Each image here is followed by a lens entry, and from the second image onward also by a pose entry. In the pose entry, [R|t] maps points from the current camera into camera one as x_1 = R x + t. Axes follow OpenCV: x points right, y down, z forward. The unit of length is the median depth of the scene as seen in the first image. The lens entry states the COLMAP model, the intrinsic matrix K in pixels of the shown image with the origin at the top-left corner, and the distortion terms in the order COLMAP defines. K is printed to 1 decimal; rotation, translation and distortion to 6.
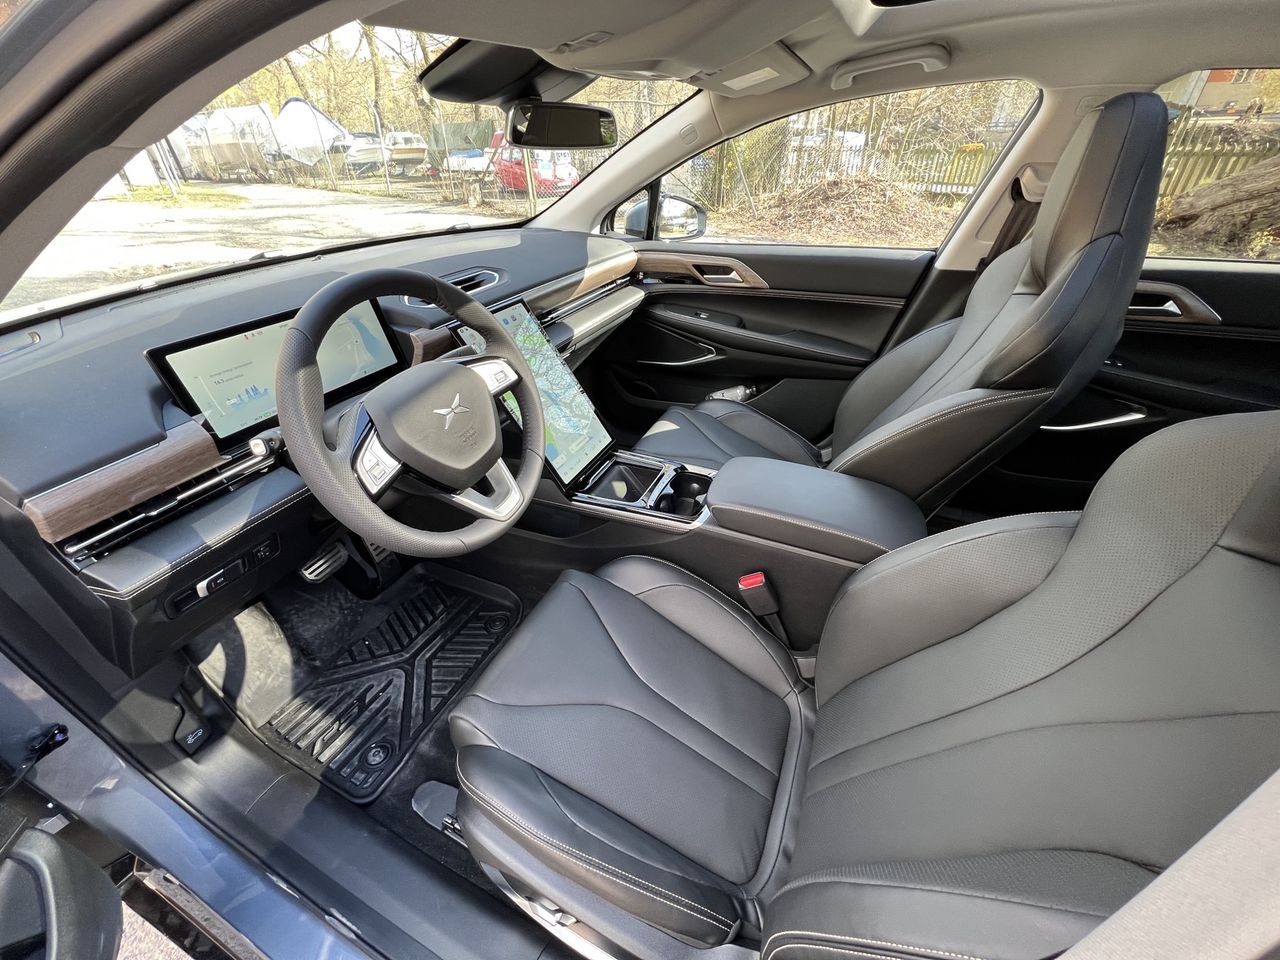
lens RADIAL K [[513.2, 0, 643.3], [0, 513.2, 478.4], [0, 0, 1]] dist [0.001183, 0.000064]
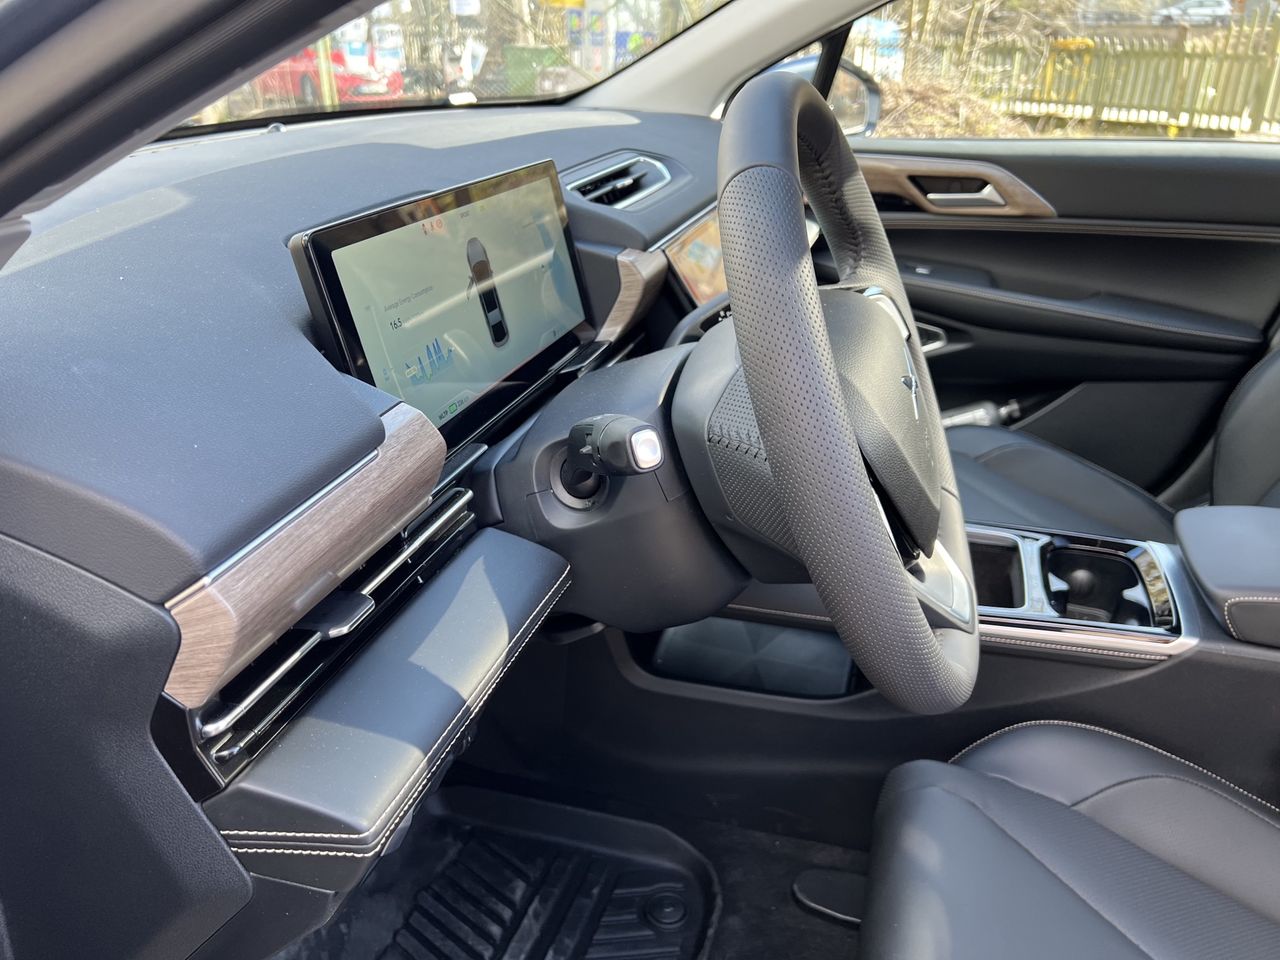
lens RADIAL K [[972.5, 0, 634.3], [0, 972.5, 491.6], [0, 0, 1]] dist [0.043532, -0.051493]
pose [[0.990915, -0.036100, 0.129554, -0.432777], [0.054059, 0.988969, -0.137905, 0.040347], [-0.123146, 0.143656, 0.981936, 0.122116]]
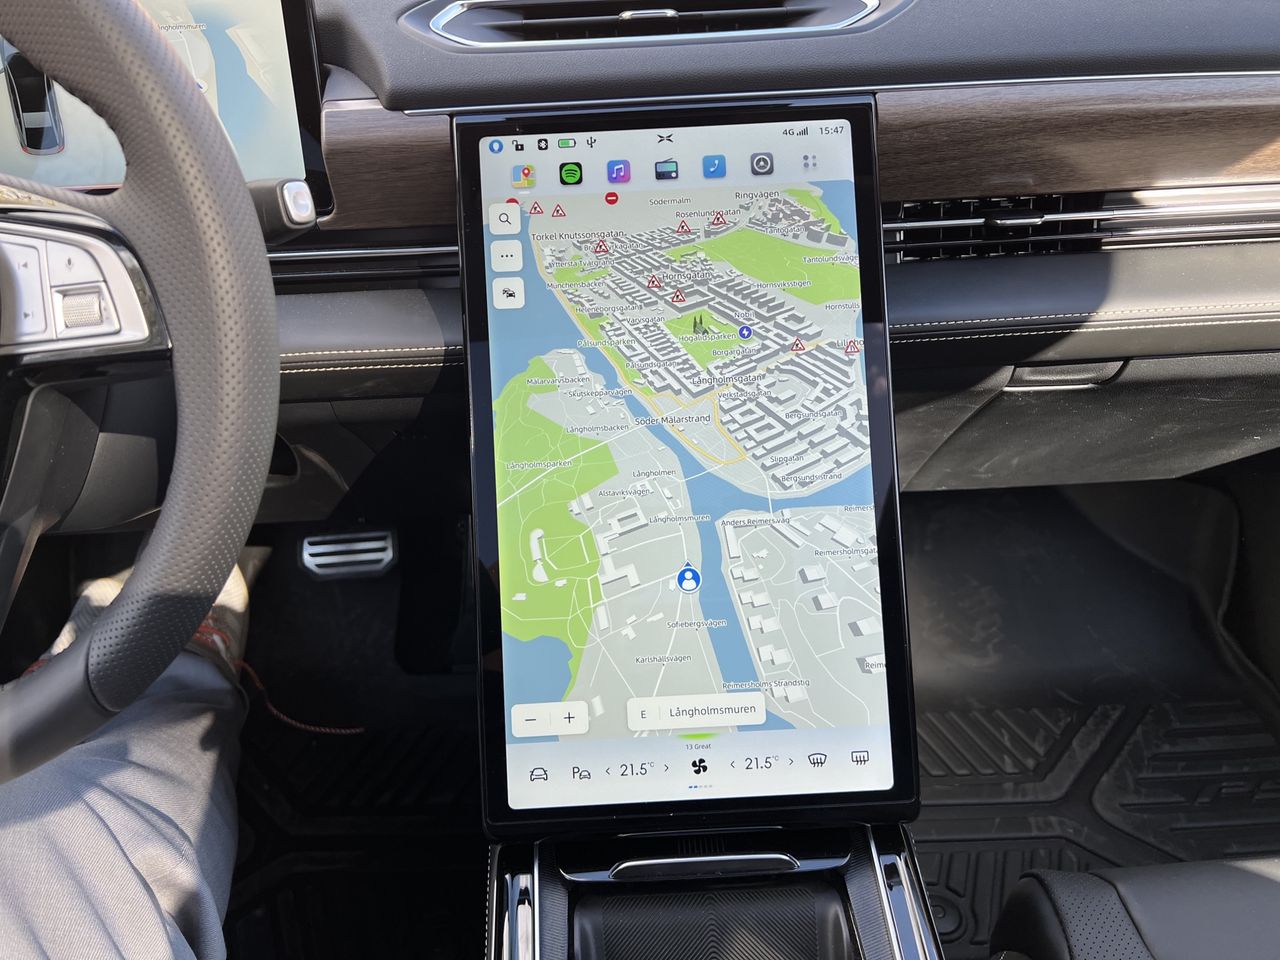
lens RADIAL K [[972.5, 0, 632.4], [0, 972.5, 468.8], [0, 0, 1]] dist [0.043532, -0.051493]
pose [[0.444069, 0.472489, -0.761286, 0.150992], [-0.467752, 0.846936, 0.252801, -0.256168], [0.764206, 0.243831, 0.597106, 0.645706]]
